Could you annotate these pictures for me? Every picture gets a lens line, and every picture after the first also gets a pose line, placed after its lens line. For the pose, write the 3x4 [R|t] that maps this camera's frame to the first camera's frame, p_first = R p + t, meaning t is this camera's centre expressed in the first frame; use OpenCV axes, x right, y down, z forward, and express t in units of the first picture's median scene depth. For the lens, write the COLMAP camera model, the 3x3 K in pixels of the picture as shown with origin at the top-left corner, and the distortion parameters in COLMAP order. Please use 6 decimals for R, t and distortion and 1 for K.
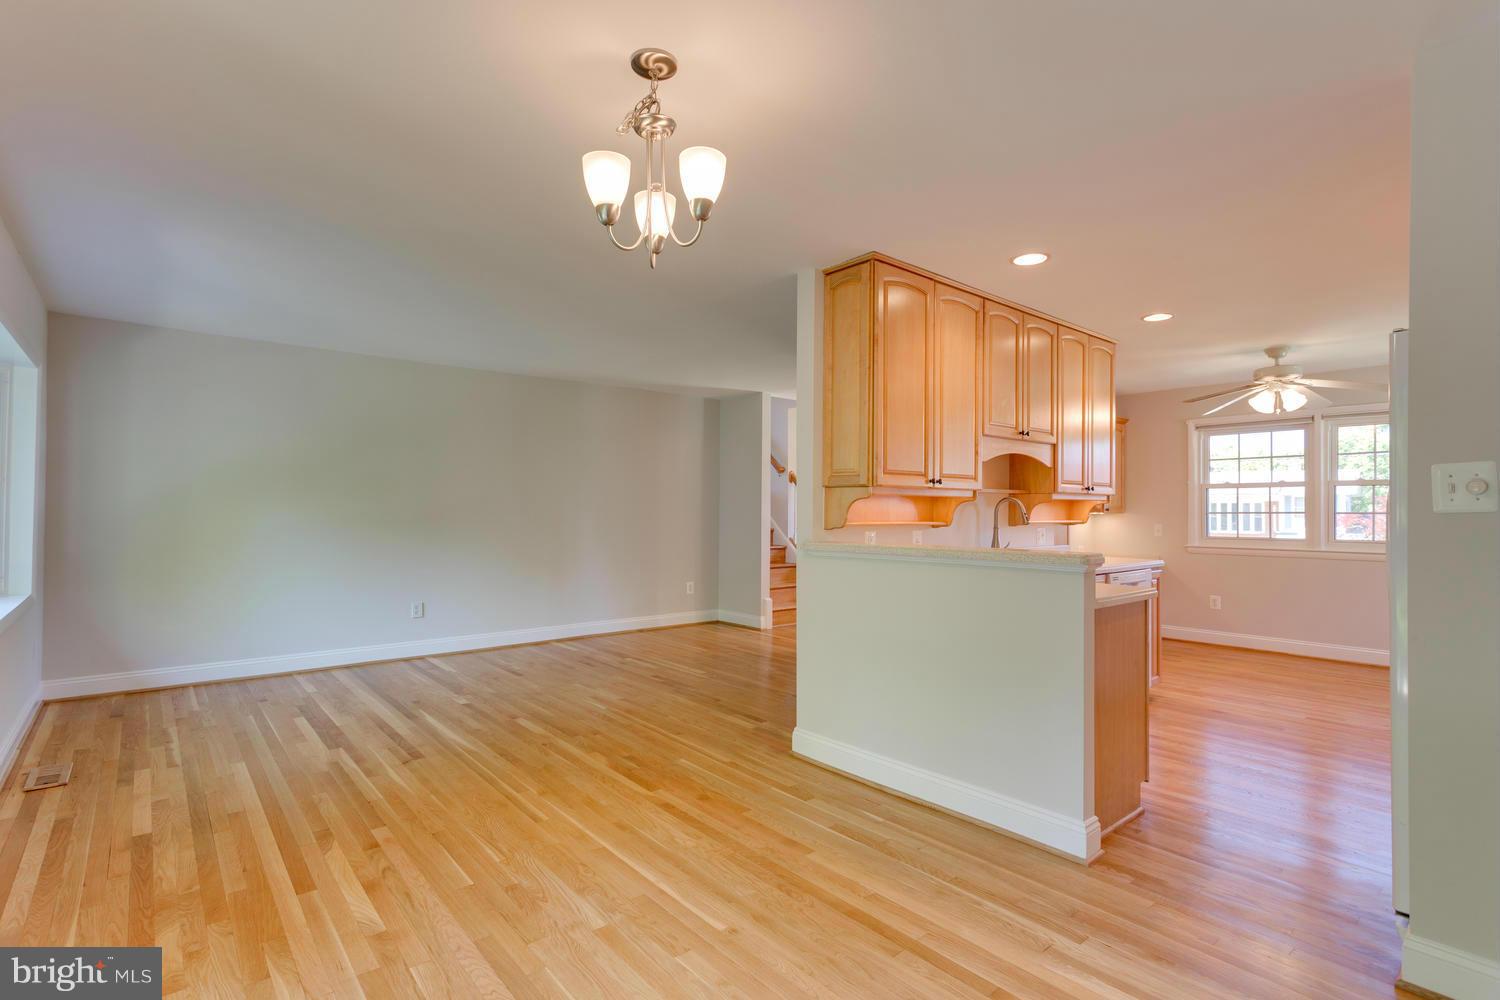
lens RADIAL K [[713.0, 0, 760.6], [0, 713.0, 506.4], [0, 0, 1]] dist [0.002567, 0.002382]
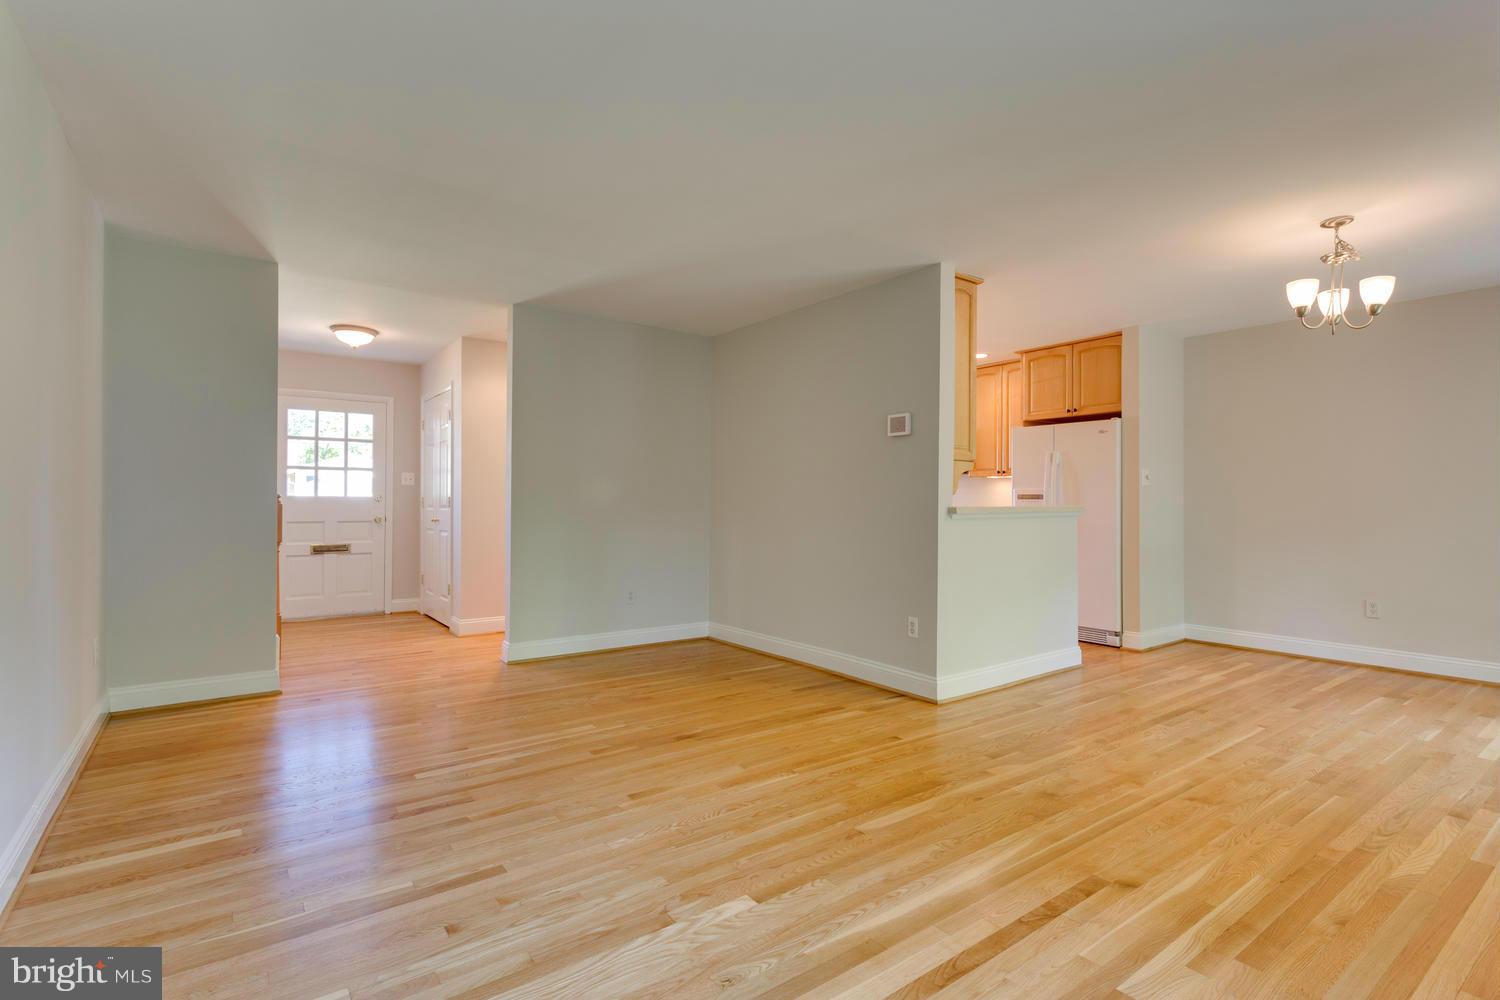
lens RADIAL K [[713.0, 0, 746.6], [0, 713.0, 493.3], [0, 0, 1]] dist [0.002567, 0.002382]
pose [[0.078581, 0.003890, 0.996900, -1.077948], [-0.010881, 0.999936, -0.003044, 0.036175], [-0.996848, -0.010608, 0.078618, 1.231488]]
